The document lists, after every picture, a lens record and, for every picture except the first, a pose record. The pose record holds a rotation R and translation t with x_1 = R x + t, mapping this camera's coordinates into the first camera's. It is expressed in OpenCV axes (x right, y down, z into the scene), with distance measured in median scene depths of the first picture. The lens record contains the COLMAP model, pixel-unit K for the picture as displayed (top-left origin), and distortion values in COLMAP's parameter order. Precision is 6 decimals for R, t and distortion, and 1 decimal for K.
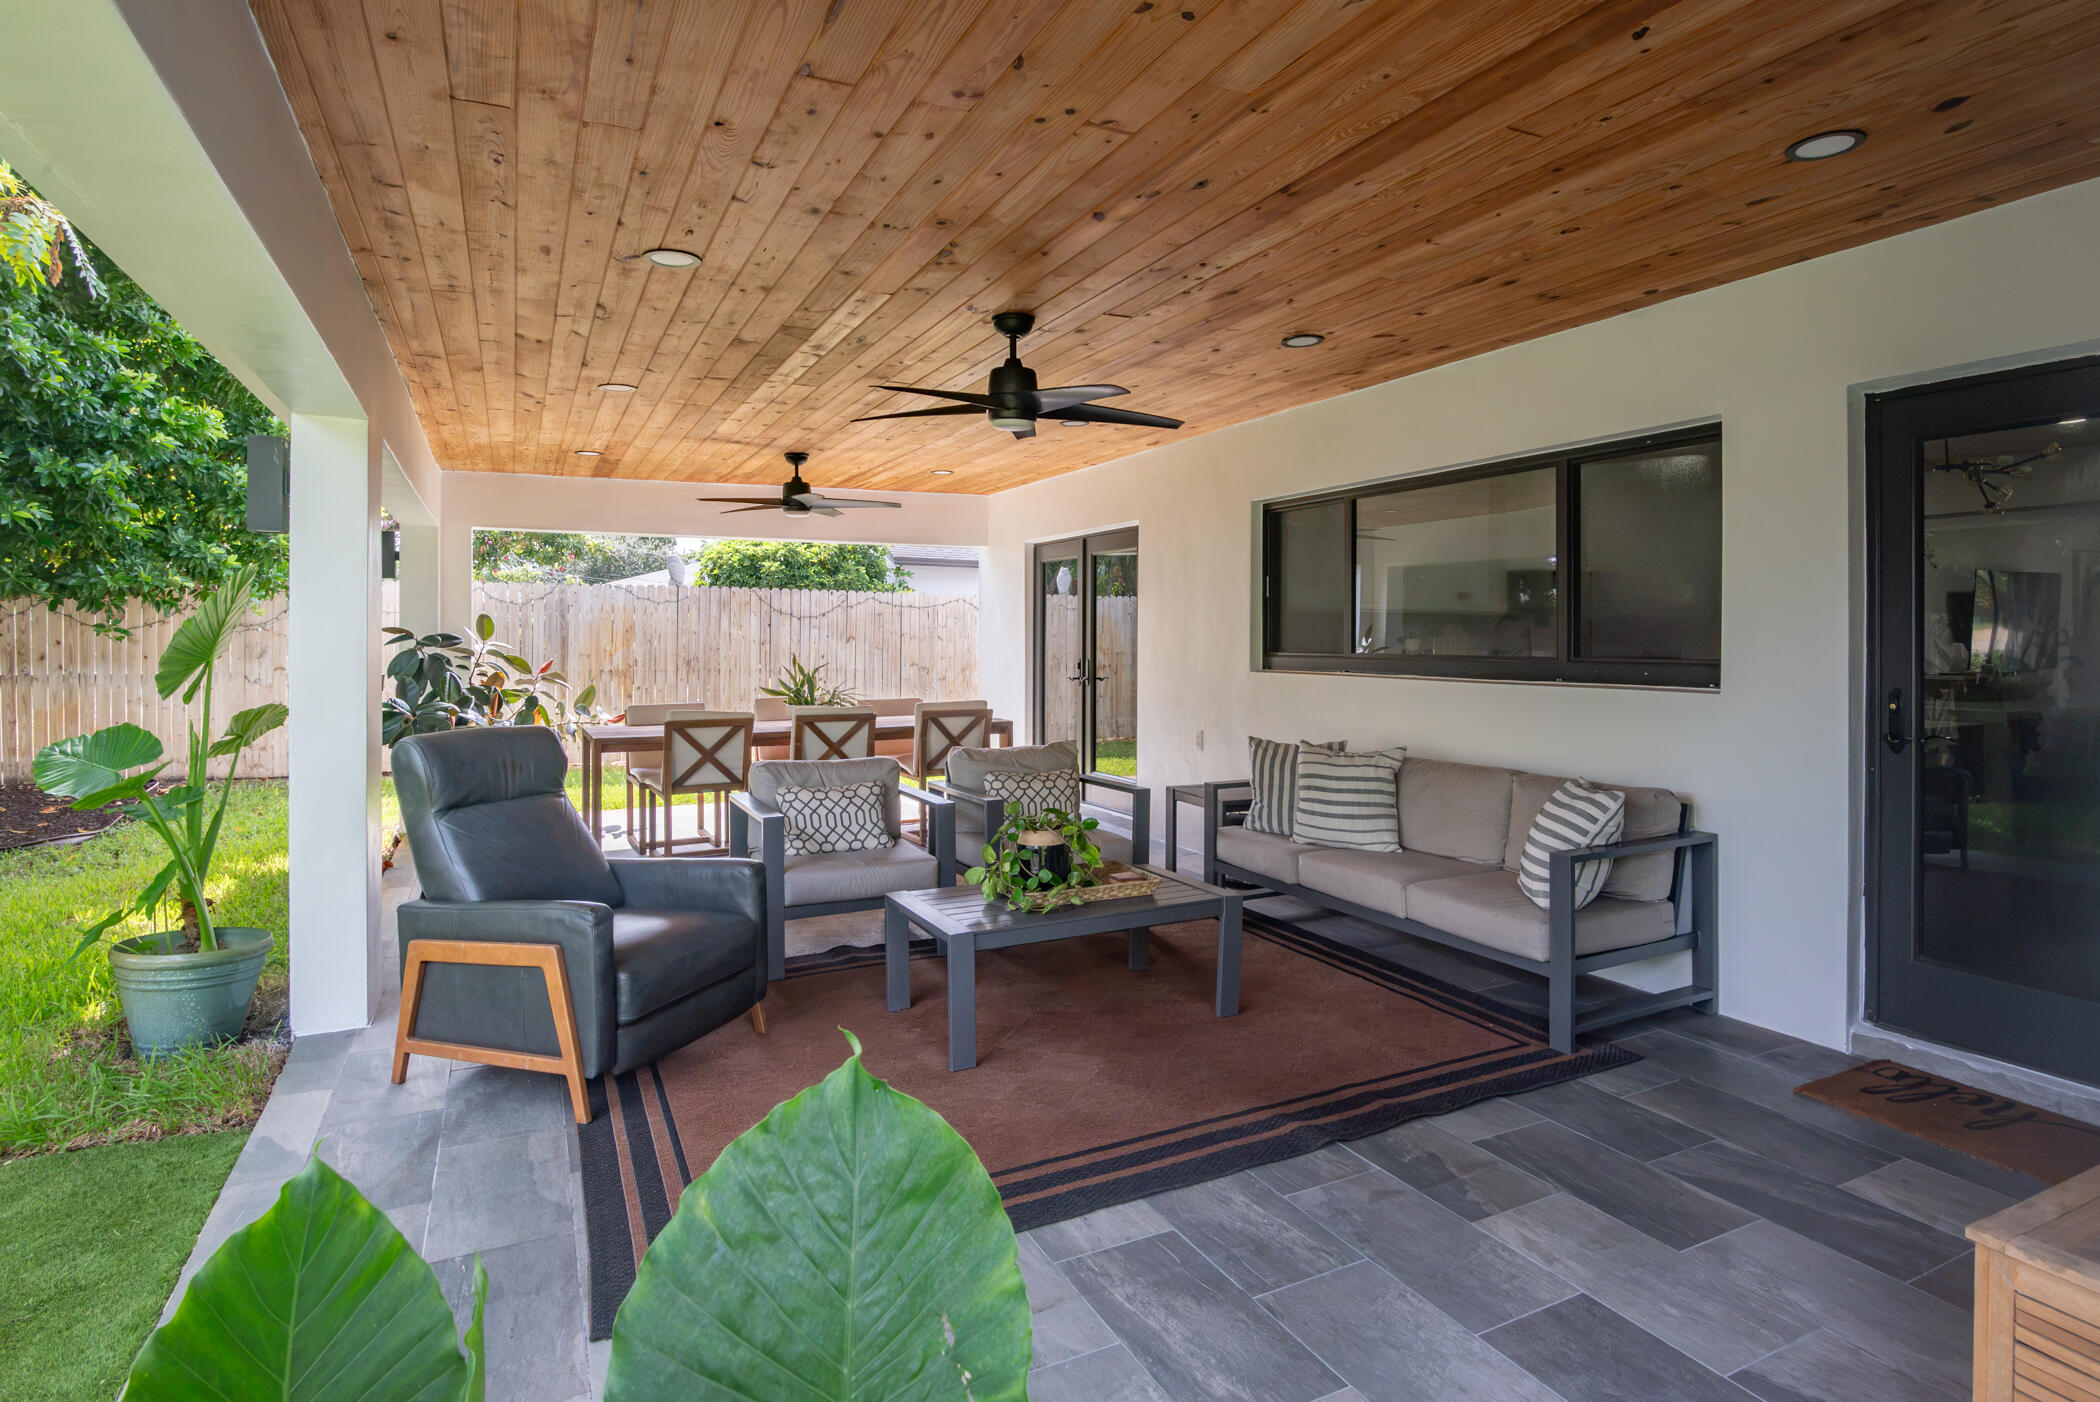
lens RADIAL K [[1063.2, 0, 1130.4], [0, 1063.2, 648.8], [0, 0, 1]] dist [-0.016858, -0.000821]
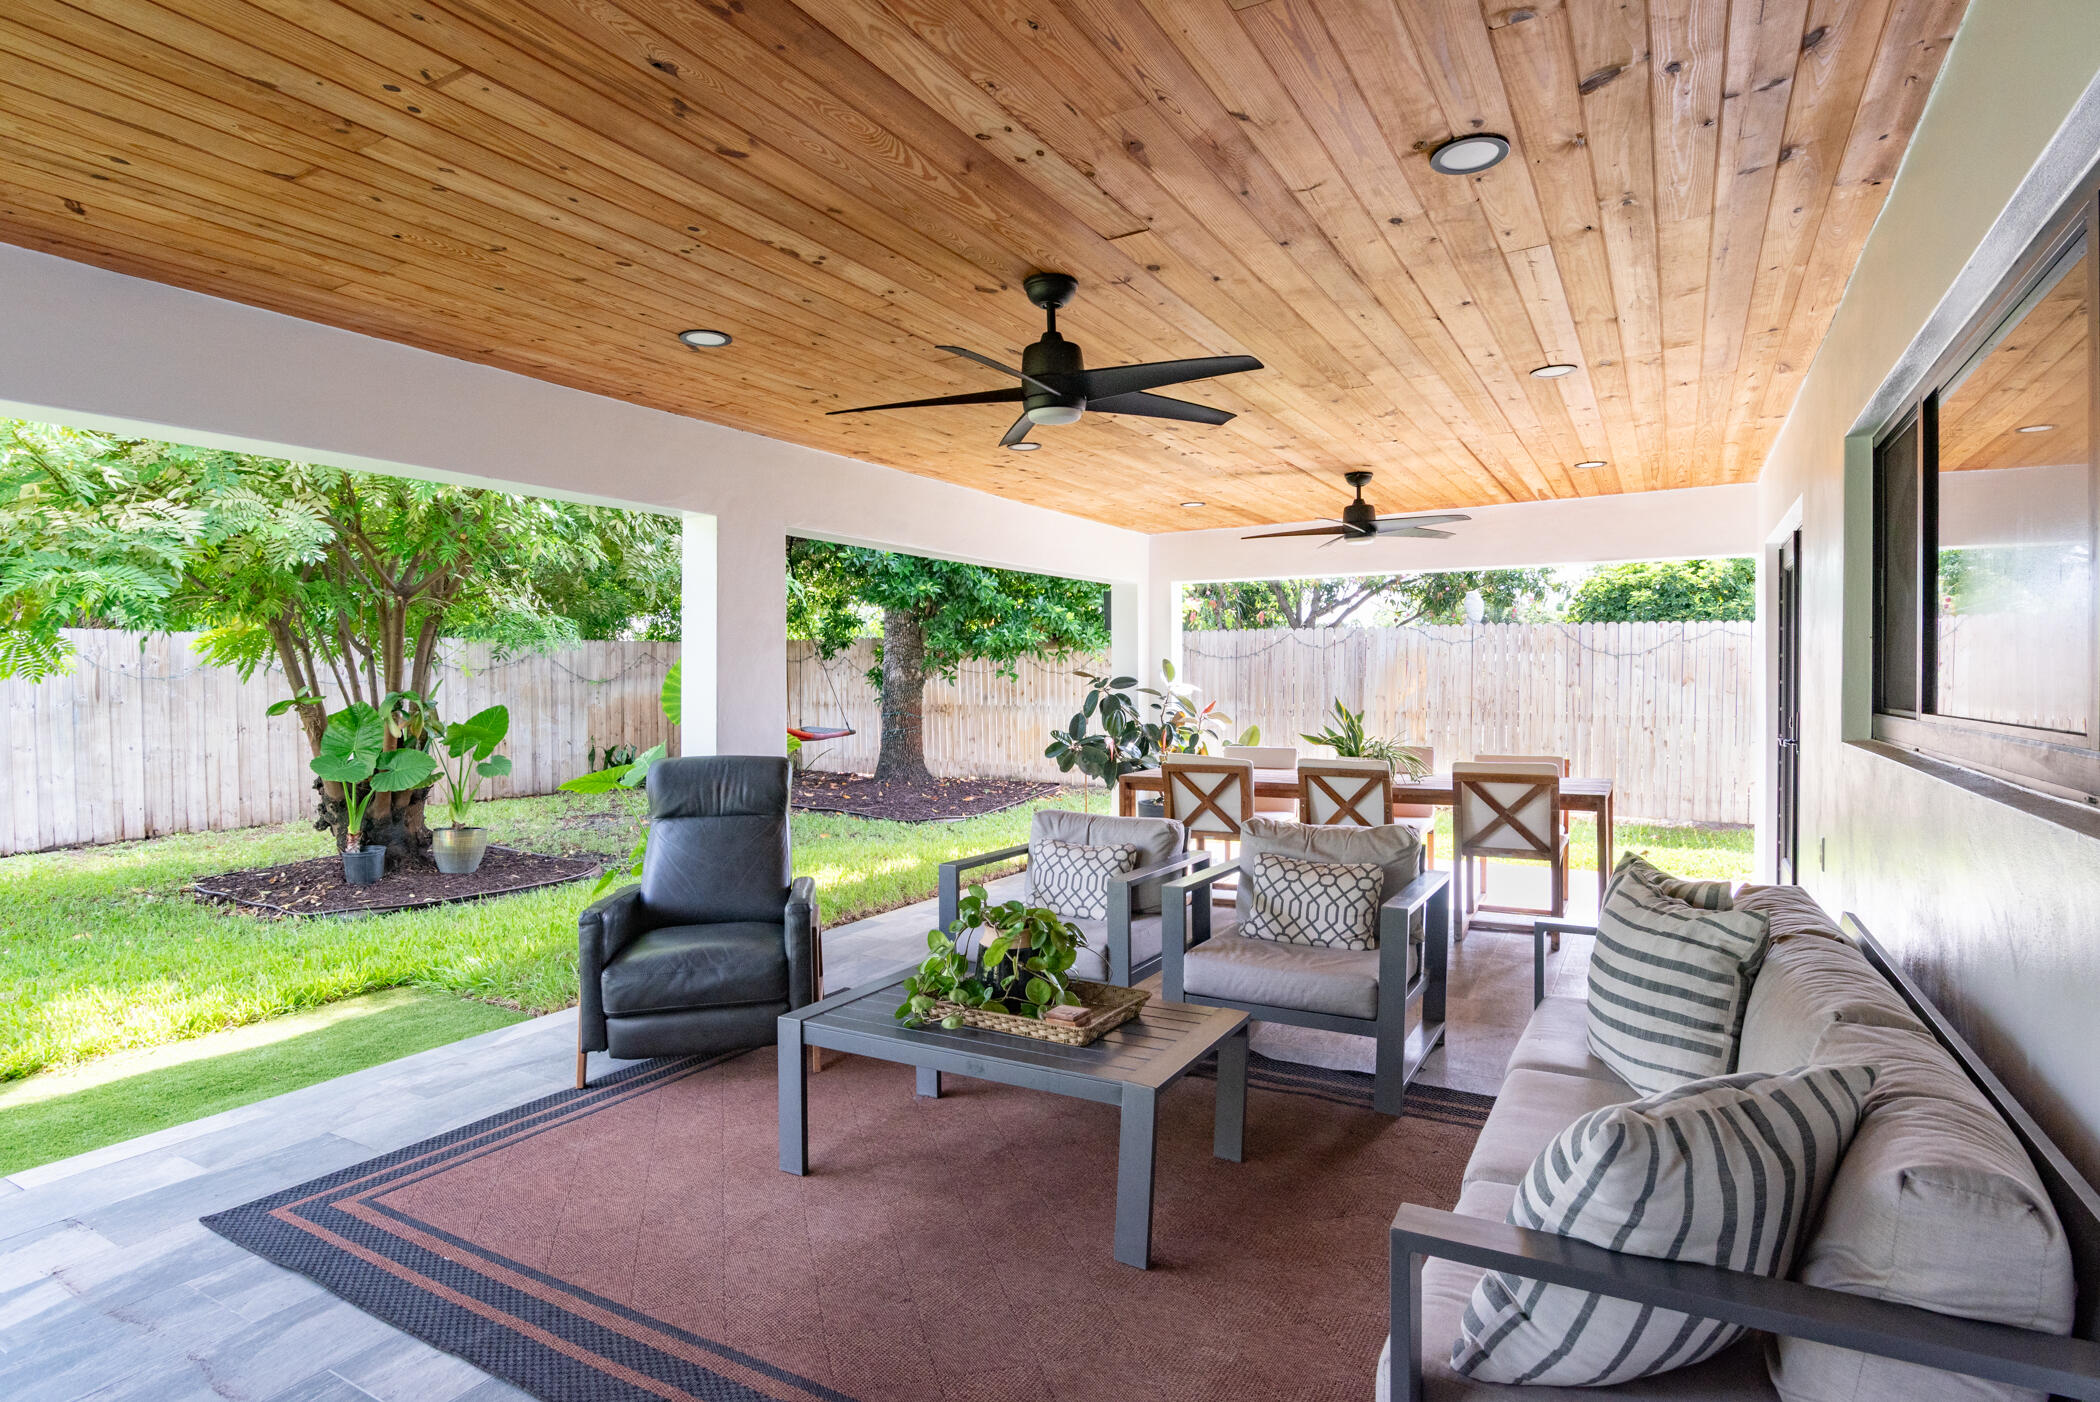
lens RADIAL K [[1080.3, 0, 1058.2], [0, 1080.3, 693.4], [0, 0, 1]] dist [-0.014859, -0.001193]
pose [[0.552865, 0.010004, -0.833211, 0.337815], [-0.007180, 0.999948, 0.007242, -0.004813], [0.833240, 0.001978, 0.552908, 0.329487]]
